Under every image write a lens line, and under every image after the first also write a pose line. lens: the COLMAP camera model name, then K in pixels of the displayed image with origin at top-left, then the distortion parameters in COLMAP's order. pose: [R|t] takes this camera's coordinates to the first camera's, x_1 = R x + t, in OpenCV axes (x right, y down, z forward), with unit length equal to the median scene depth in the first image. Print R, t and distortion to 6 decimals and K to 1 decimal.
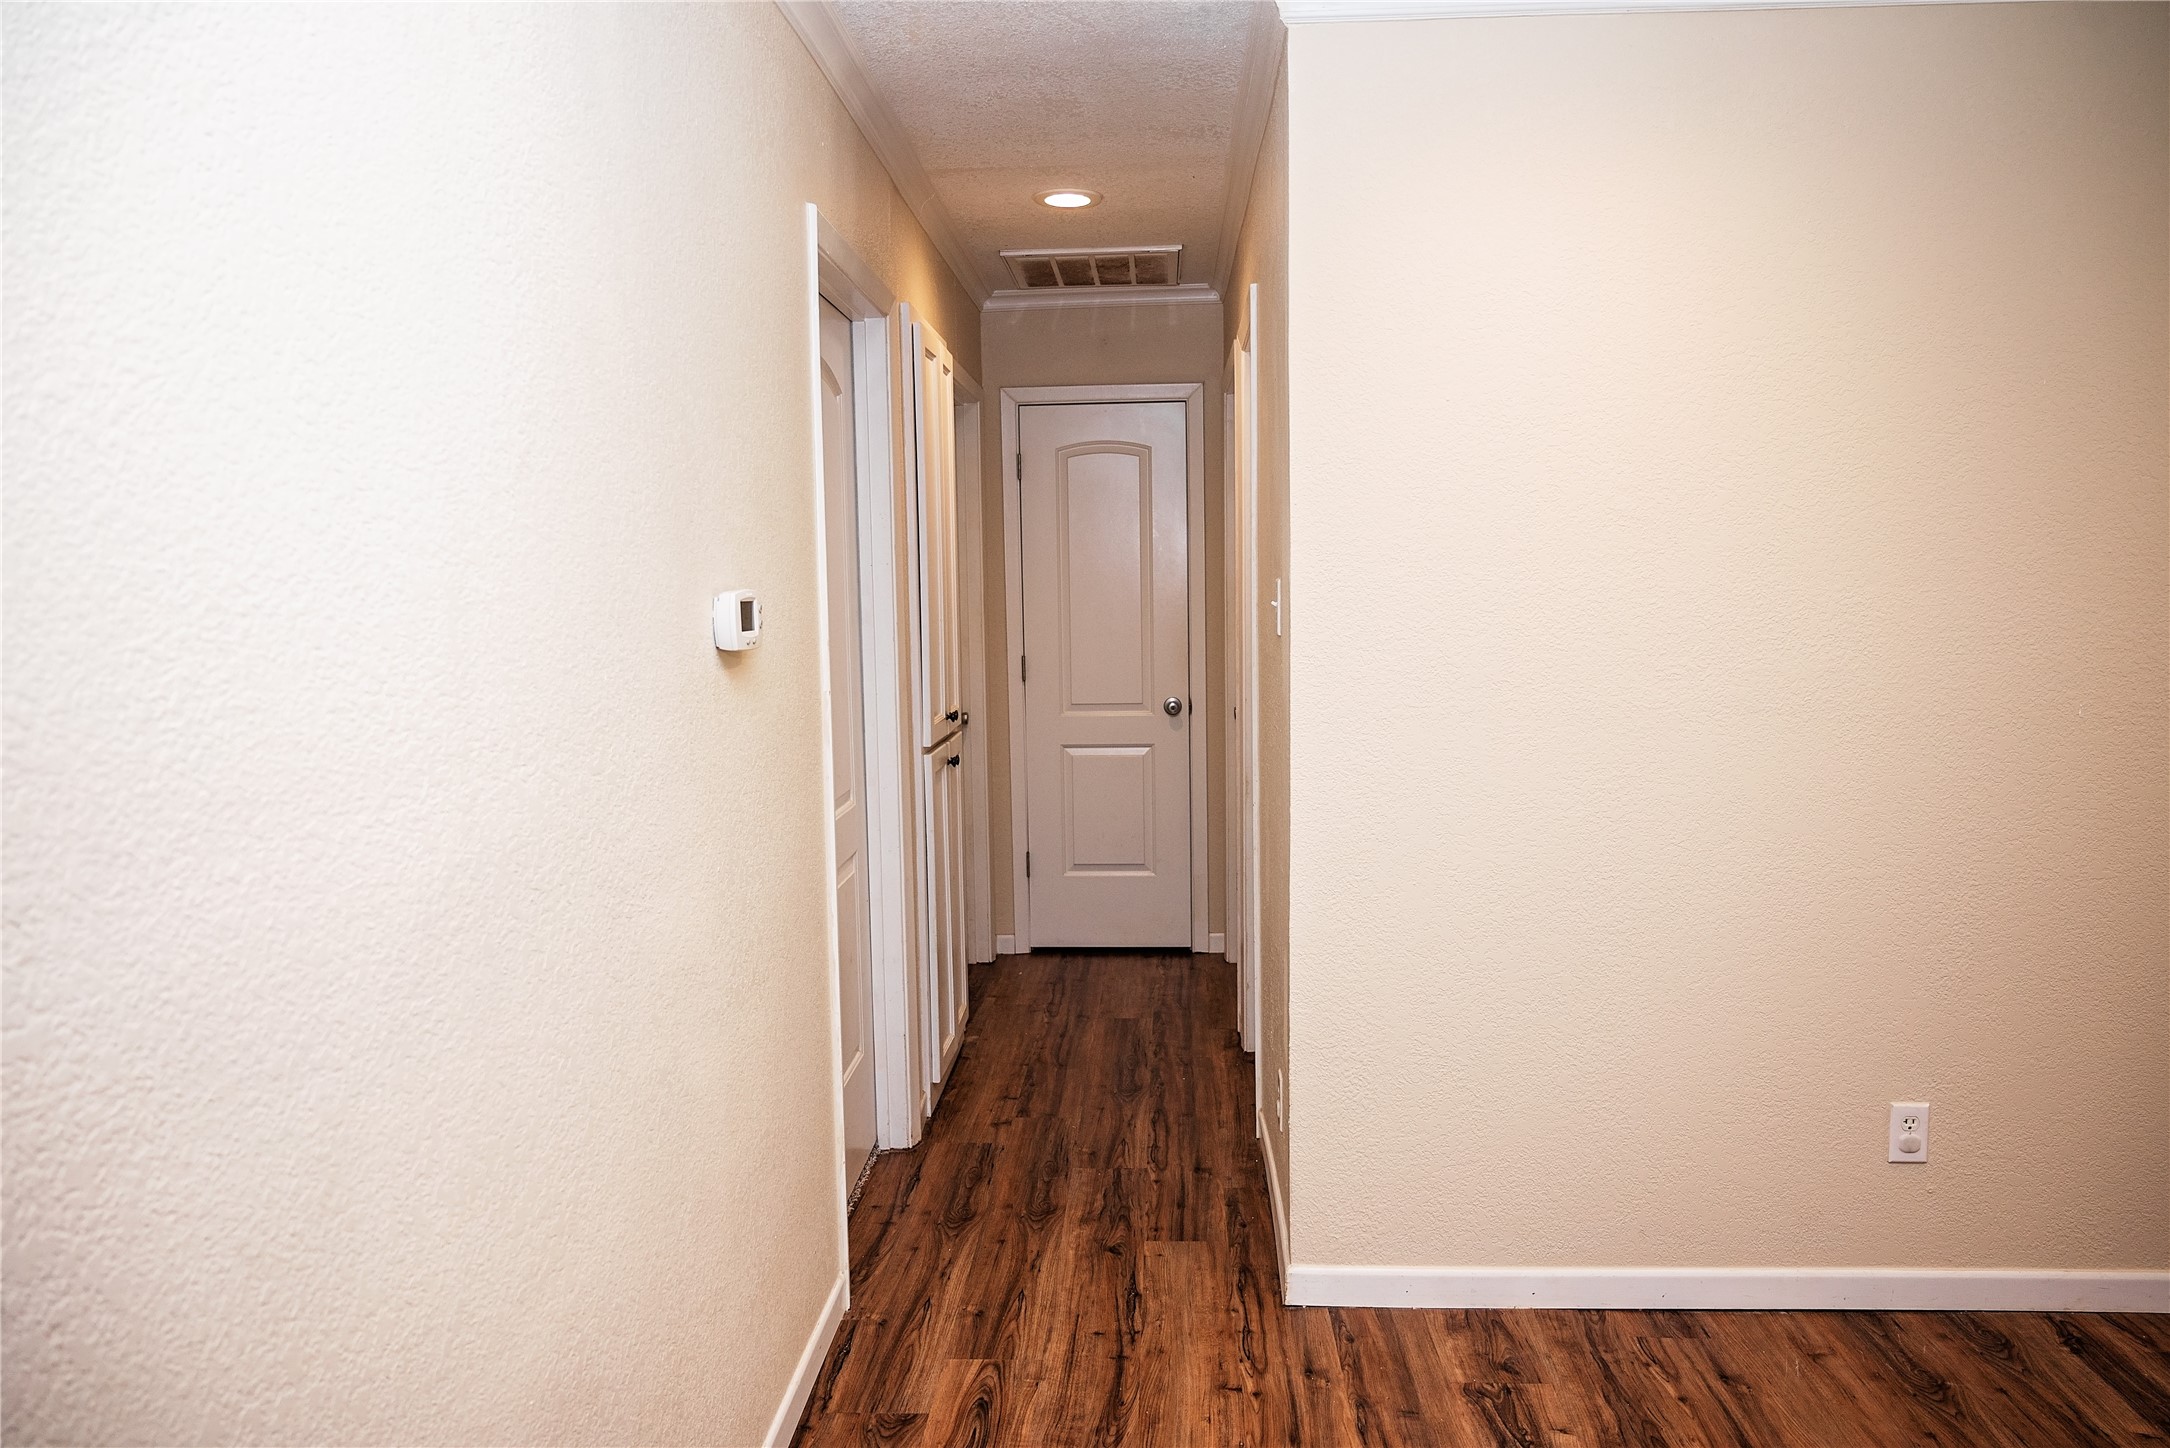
lens RADIAL K [[1452.1, 0, 1078.0], [0, 1452.1, 735.0], [0, 0, 1]] dist [-0.003531, 0.000302]
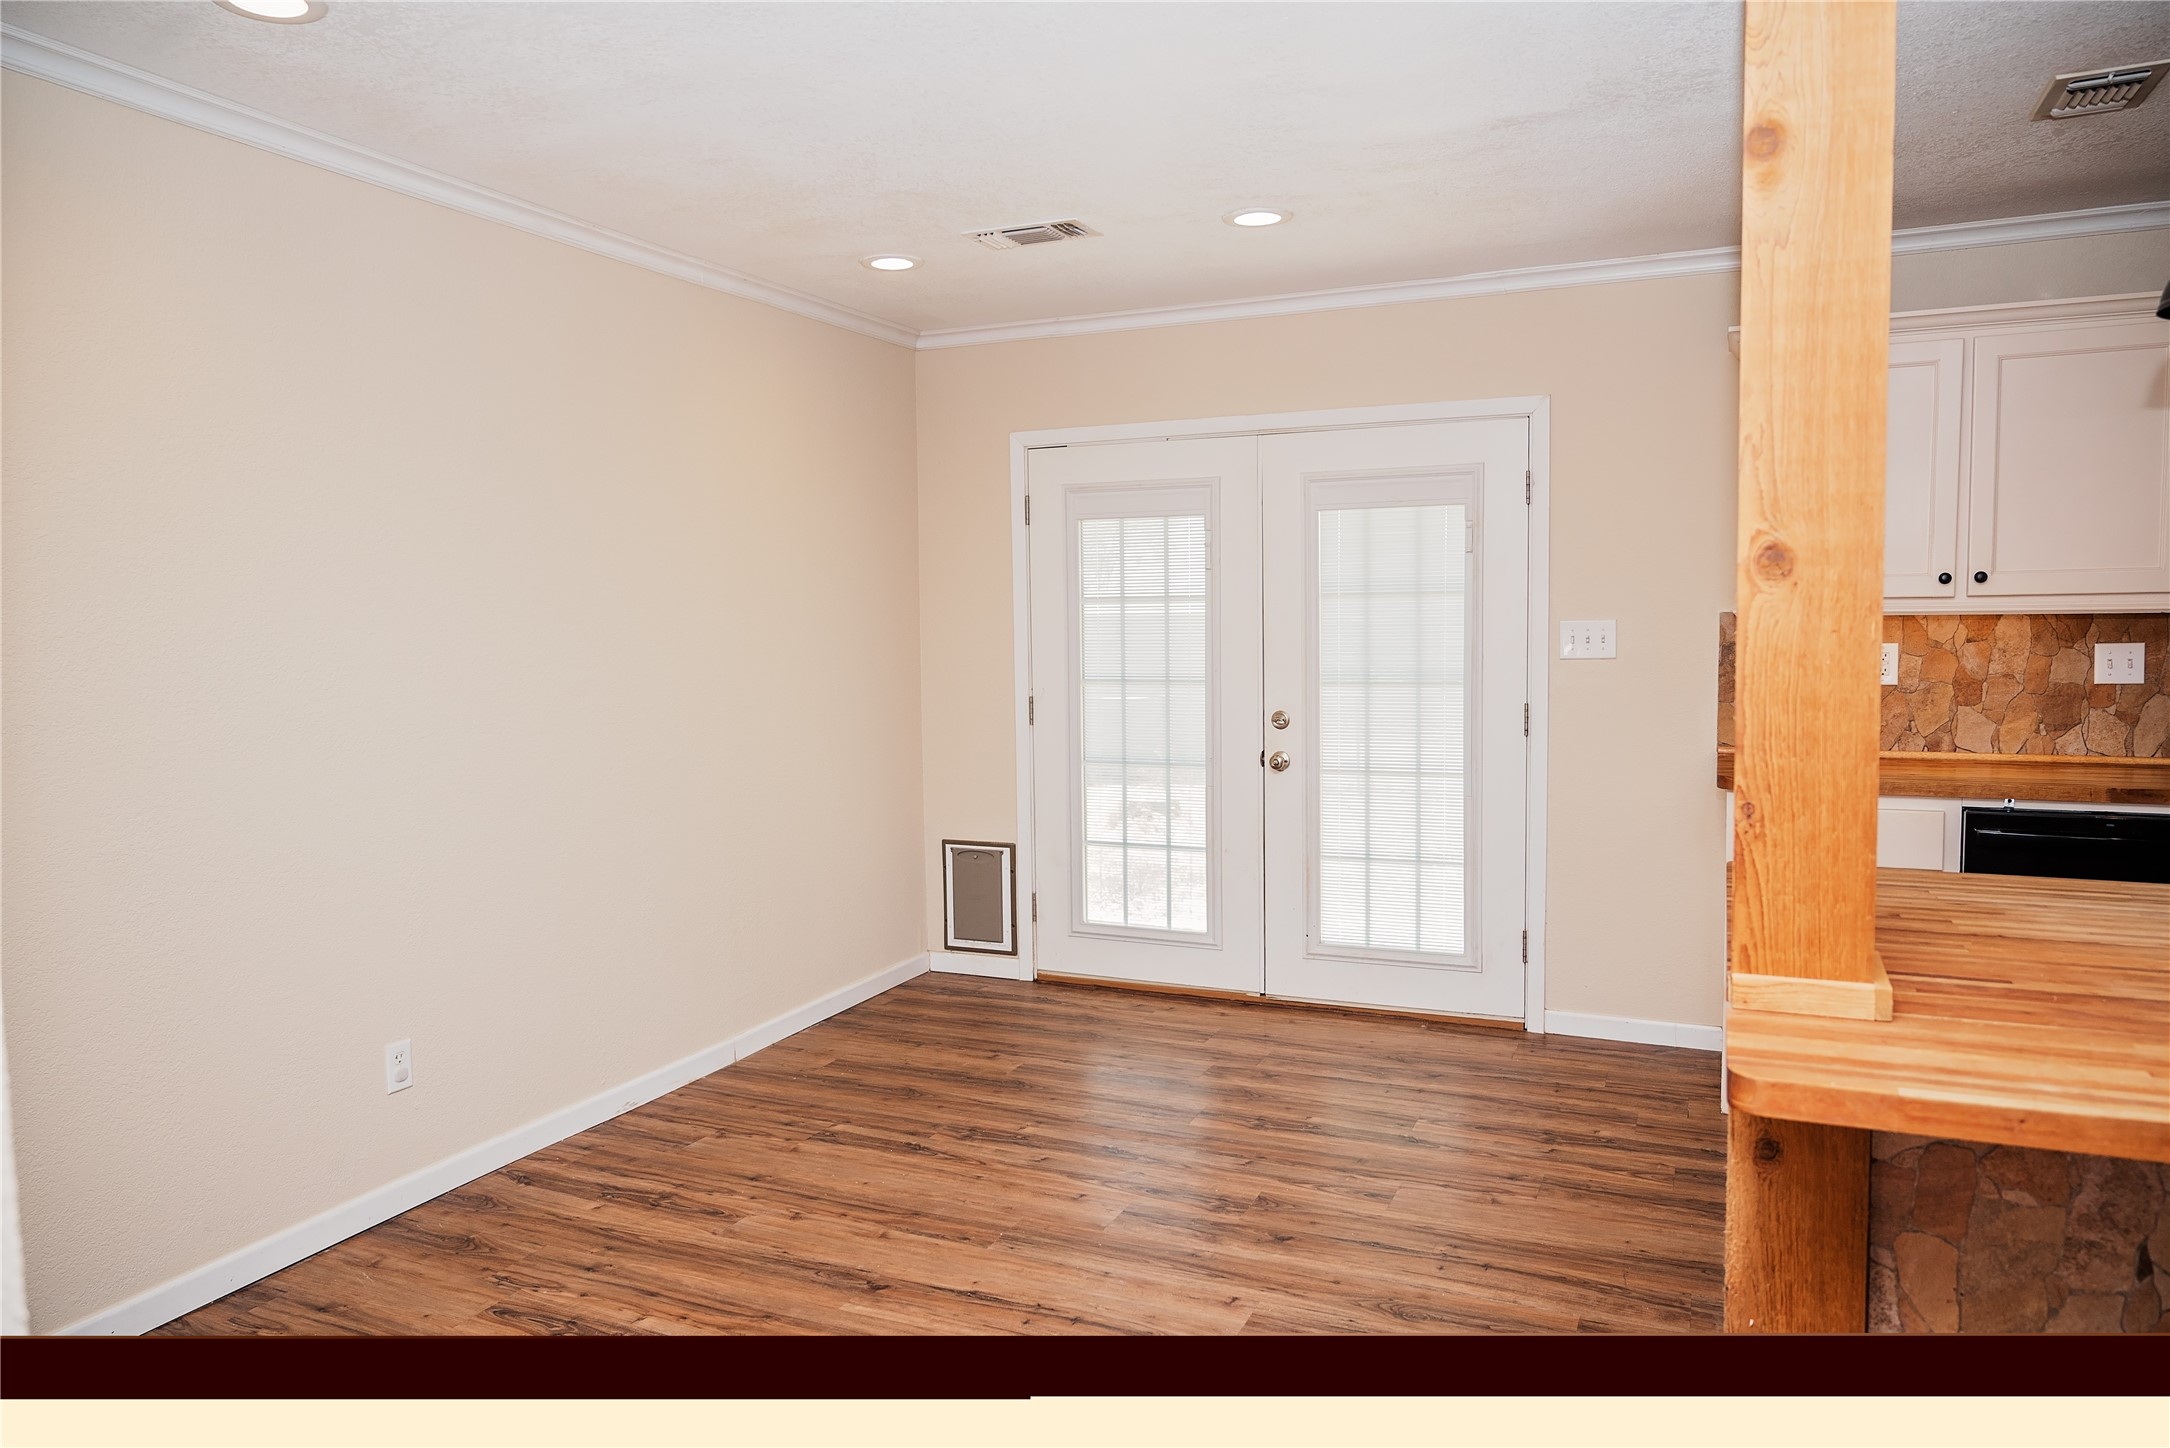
lens RADIAL K [[1452.1, 0, 1077.3], [0, 1452.1, 718.0], [0, 0, 1]] dist [-0.003531, 0.000302]
pose [[0.359047, -0.057277, 0.931560, -0.381419], [0.106692, 0.994091, 0.019999, 0.015237], [-0.927201, 0.092210, 0.363037, -0.021483]]
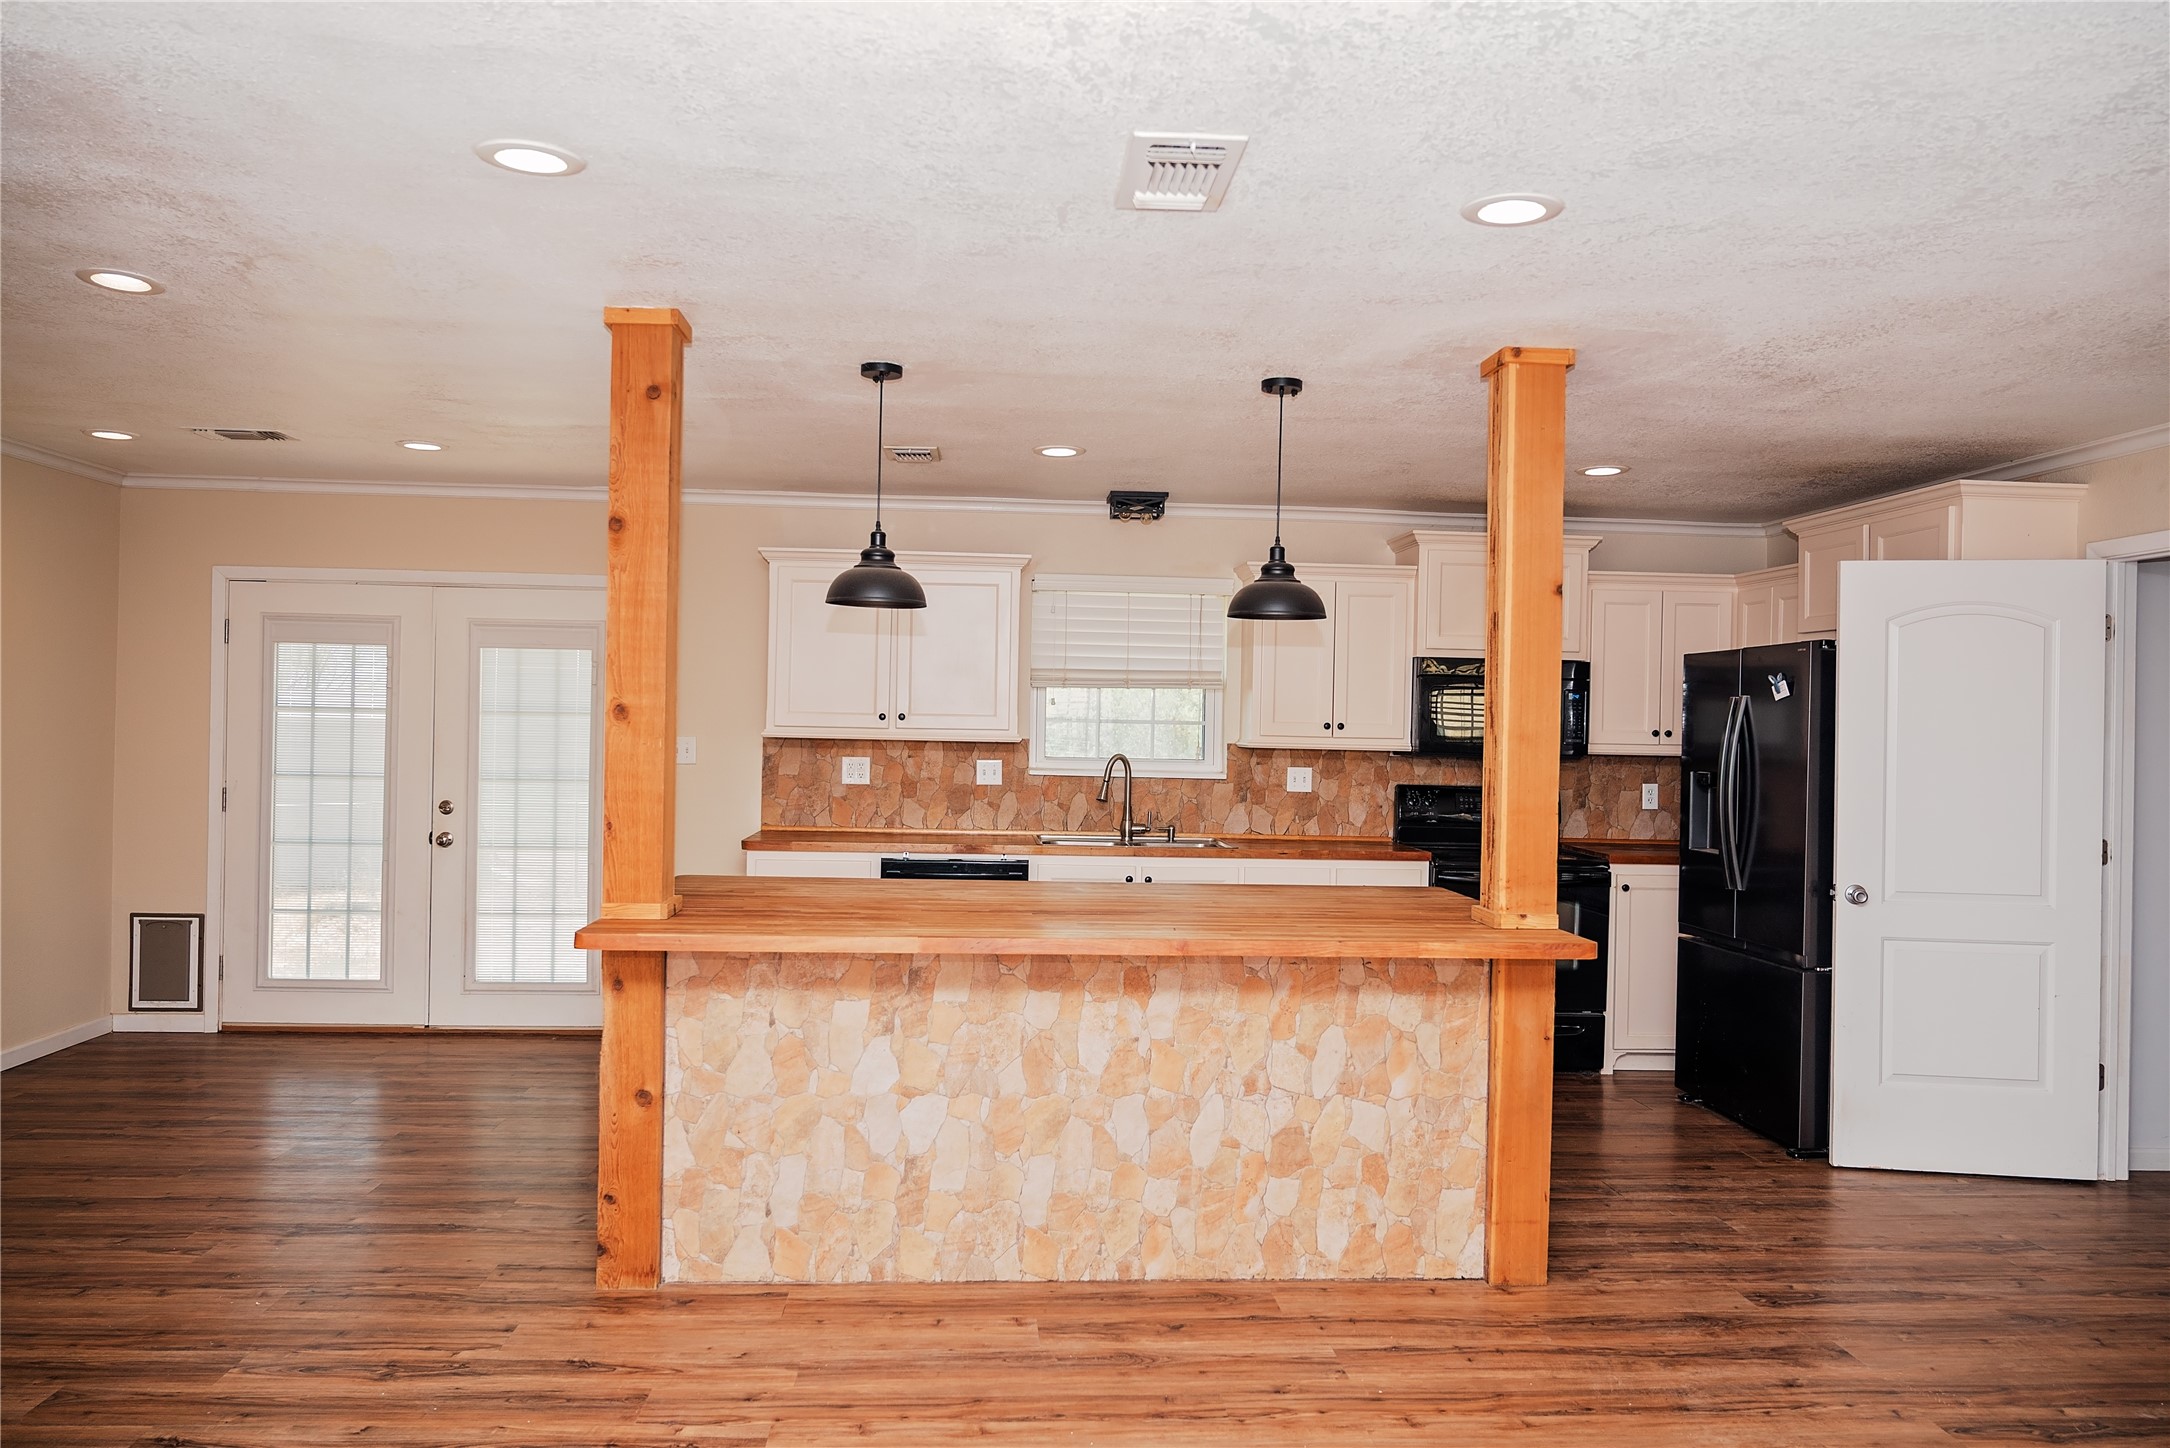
lens RADIAL K [[1508.6, 0, 1076.9], [0, 1508.6, 728.6], [0, 0, 1]] dist [-0.013569, 0.009541]
pose [[-0.119342, 0.012078, 0.992780, -1.169019], [0.086719, 0.996231, -0.001695, 0.048918], [-0.989059, 0.085890, -0.119939, -0.339422]]
